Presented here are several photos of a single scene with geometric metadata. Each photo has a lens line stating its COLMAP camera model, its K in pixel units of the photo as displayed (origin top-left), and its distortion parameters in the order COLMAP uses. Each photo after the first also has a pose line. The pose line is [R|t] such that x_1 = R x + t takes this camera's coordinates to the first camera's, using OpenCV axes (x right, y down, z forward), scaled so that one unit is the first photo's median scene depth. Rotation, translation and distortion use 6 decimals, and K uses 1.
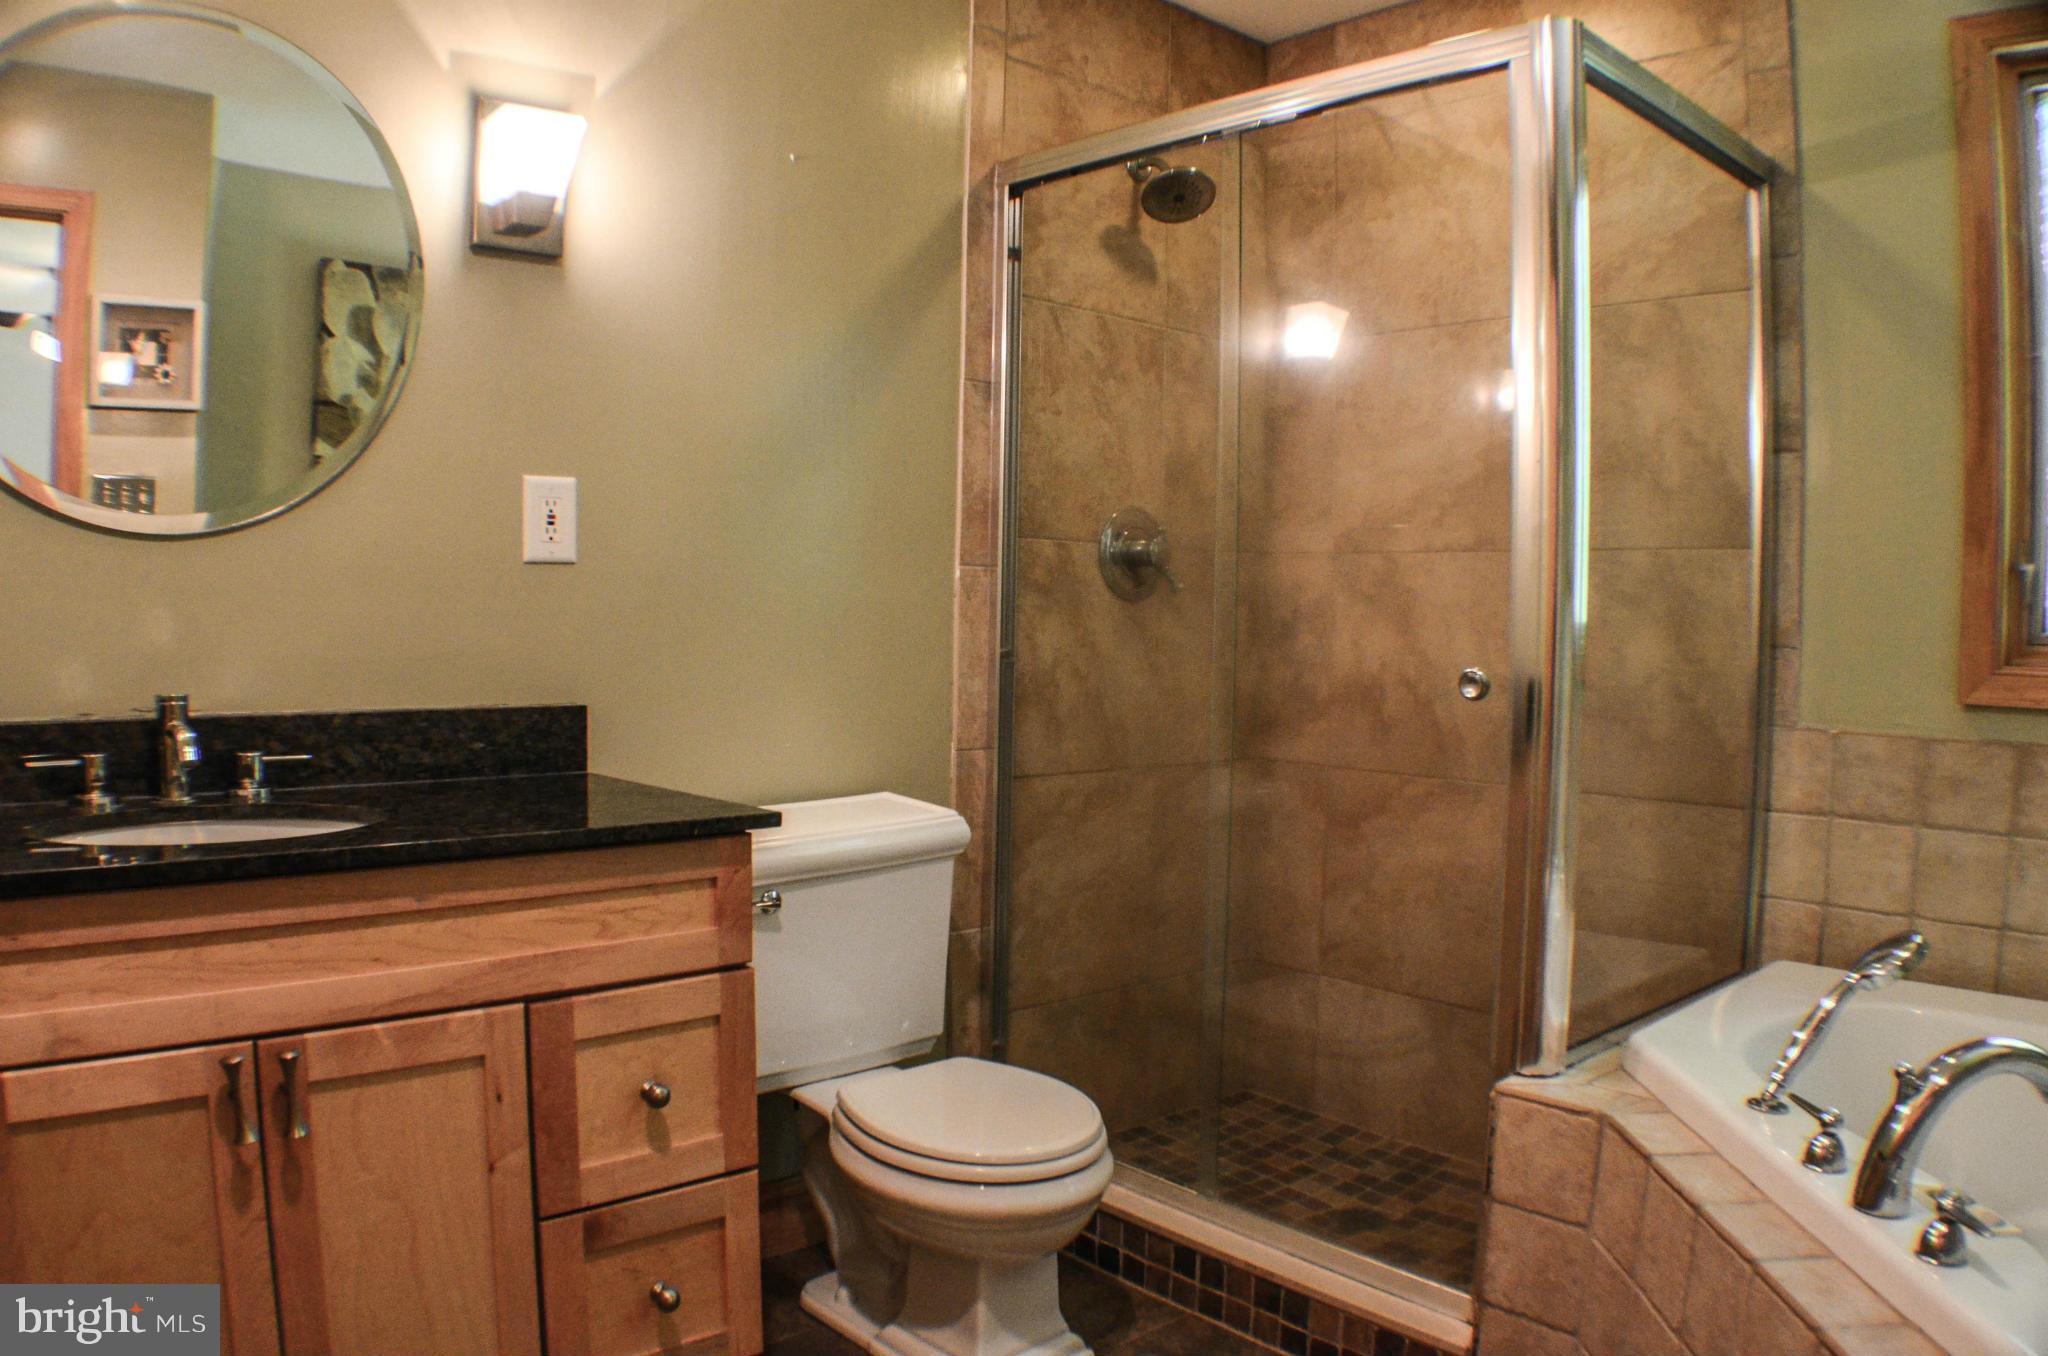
lens RADIAL K [[1626.9, 0, 1024.0], [0, 1626.9, 678.0], [0, 0, 1]] dist [-0.176362, 0.003219]
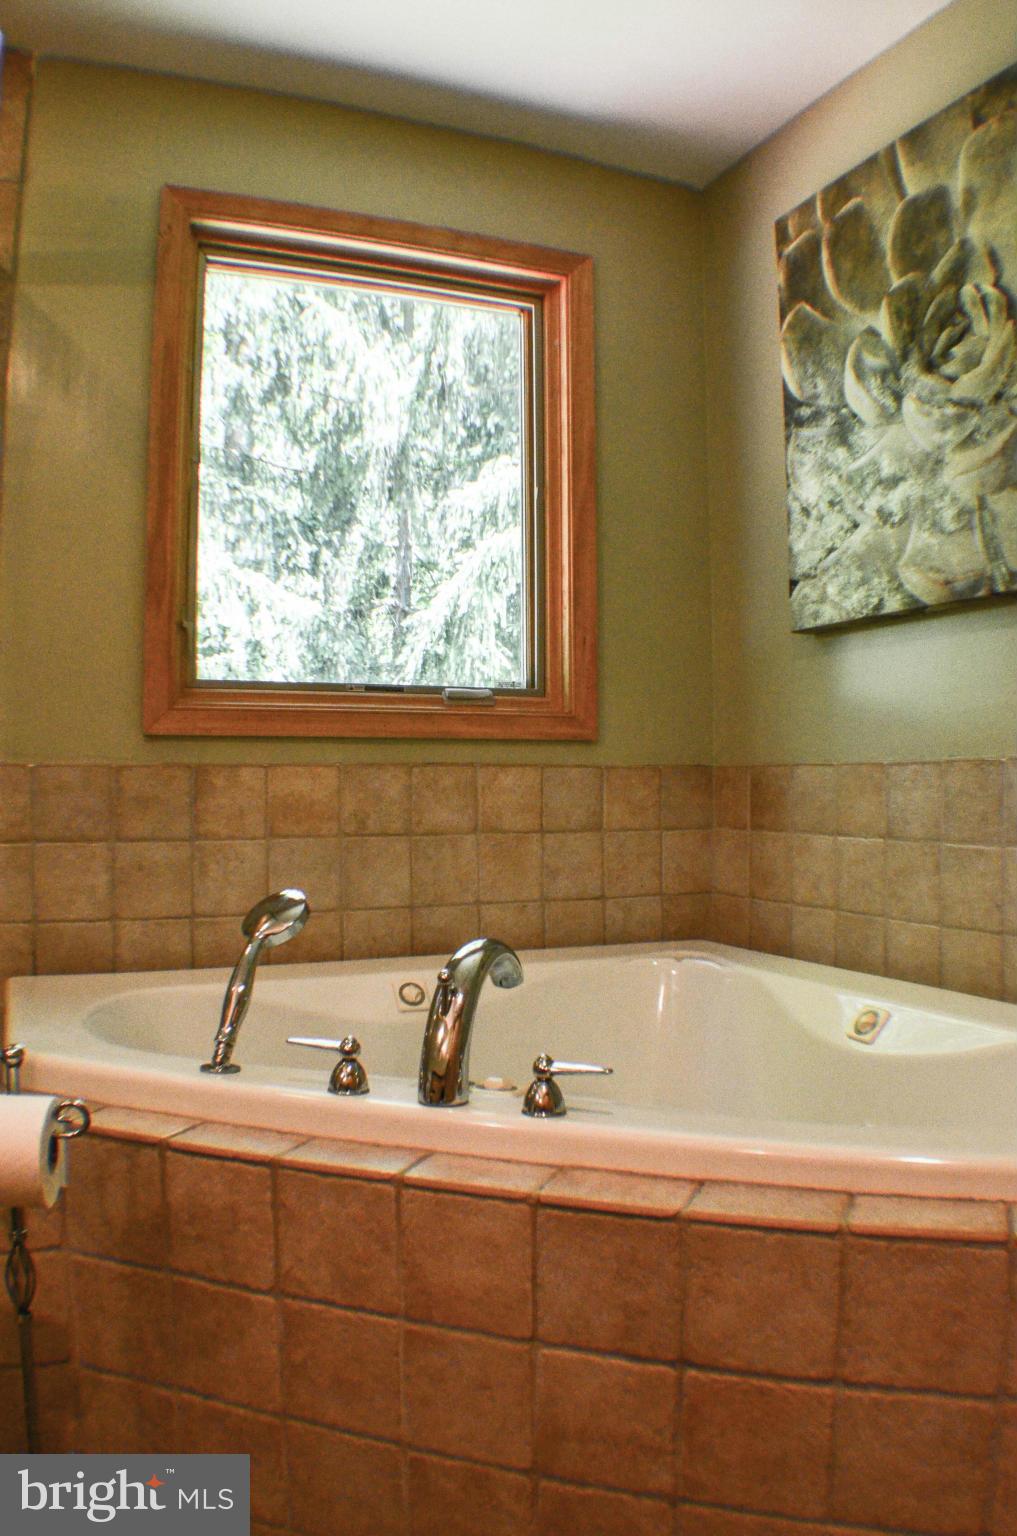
lens RADIAL K [[1220.2, 0, 508.5], [0, 1220.2, 768.0], [0, 0, 1]] dist [-0.176362, 0.003219]
pose [[0.283057, 0.000848, 0.959103, -0.214037], [0.063892, 0.997762, -0.019739, 0.081327], [-0.956973, 0.066866, 0.282369, 0.463474]]
